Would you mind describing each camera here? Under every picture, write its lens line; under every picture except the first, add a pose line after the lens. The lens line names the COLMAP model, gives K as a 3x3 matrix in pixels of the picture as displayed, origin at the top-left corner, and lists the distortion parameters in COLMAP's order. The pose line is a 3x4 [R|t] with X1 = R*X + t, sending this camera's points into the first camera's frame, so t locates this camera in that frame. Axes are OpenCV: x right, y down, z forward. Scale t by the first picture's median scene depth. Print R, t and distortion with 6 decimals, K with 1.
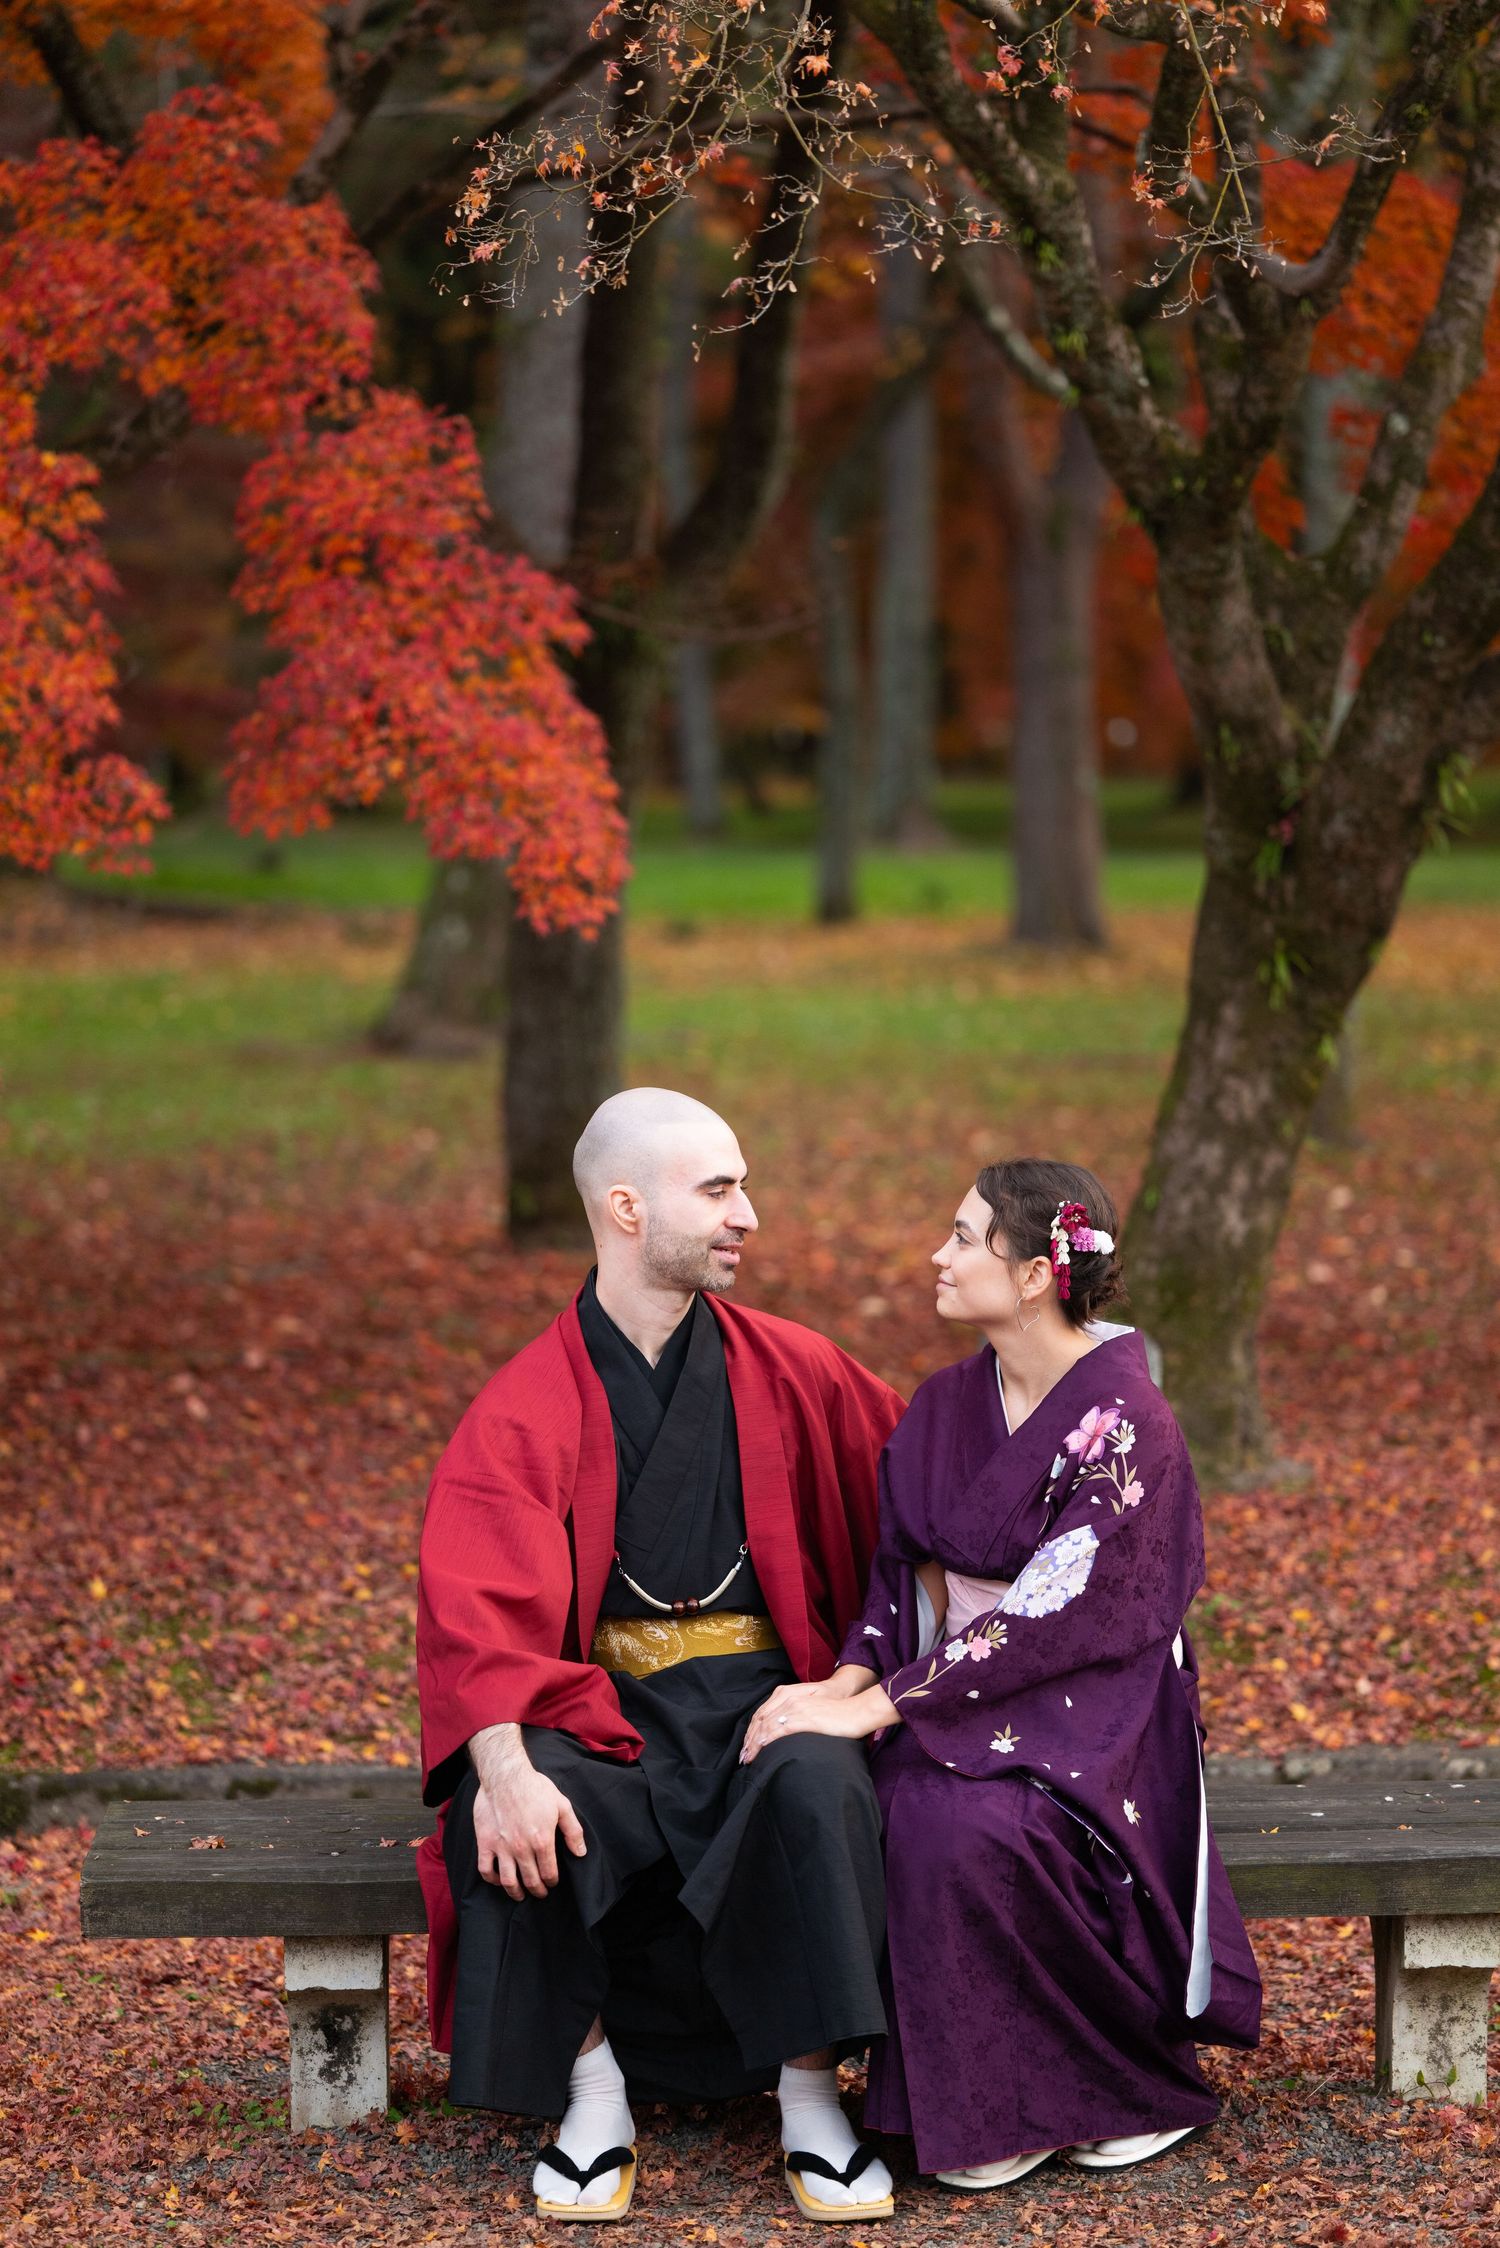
lens RADIAL K [[5596.7, 0, 766.1], [0, 5596.7, 1109.0], [0, 0, 1]] dist [-0.016211, 0.000000]
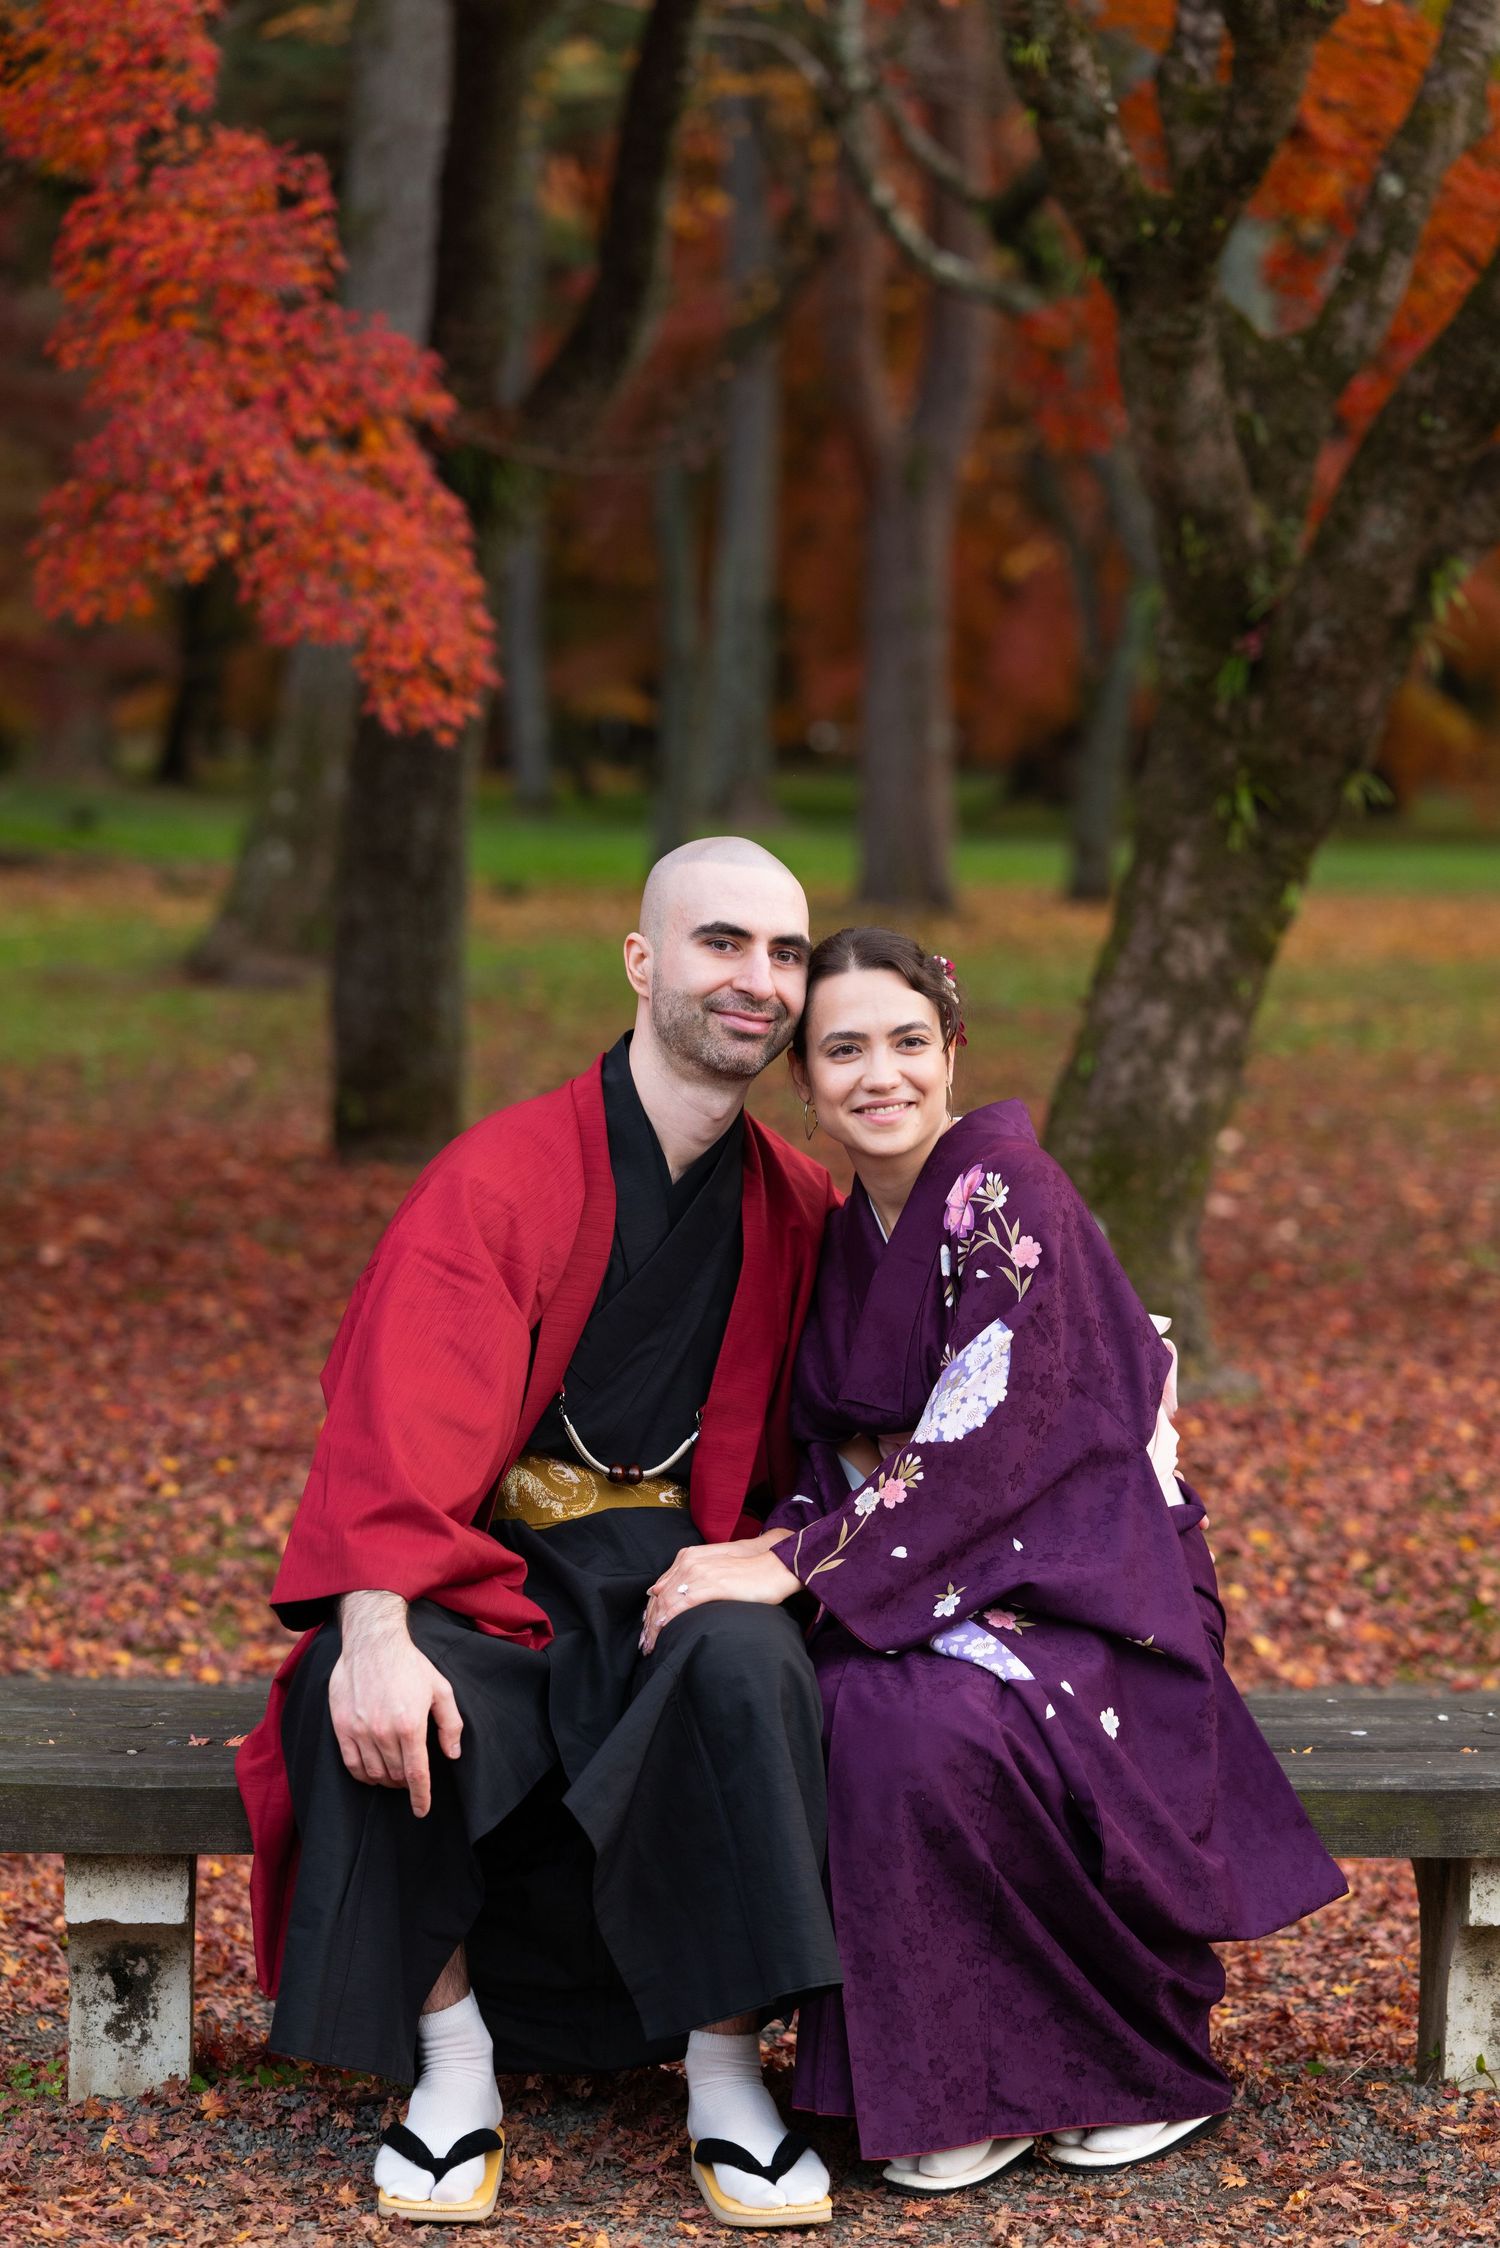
lens RADIAL K [[5596.7, 0, 743.6], [0, 5596.7, 1142.6], [0, 0, 1]] dist [-0.016211, 0.000000]
pose [[0.999229, 0.025163, 0.030135, -0.010895], [-0.025272, 0.999675, 0.003232, 0.027697], [-0.030044, -0.003991, 0.999541, 0.135434]]
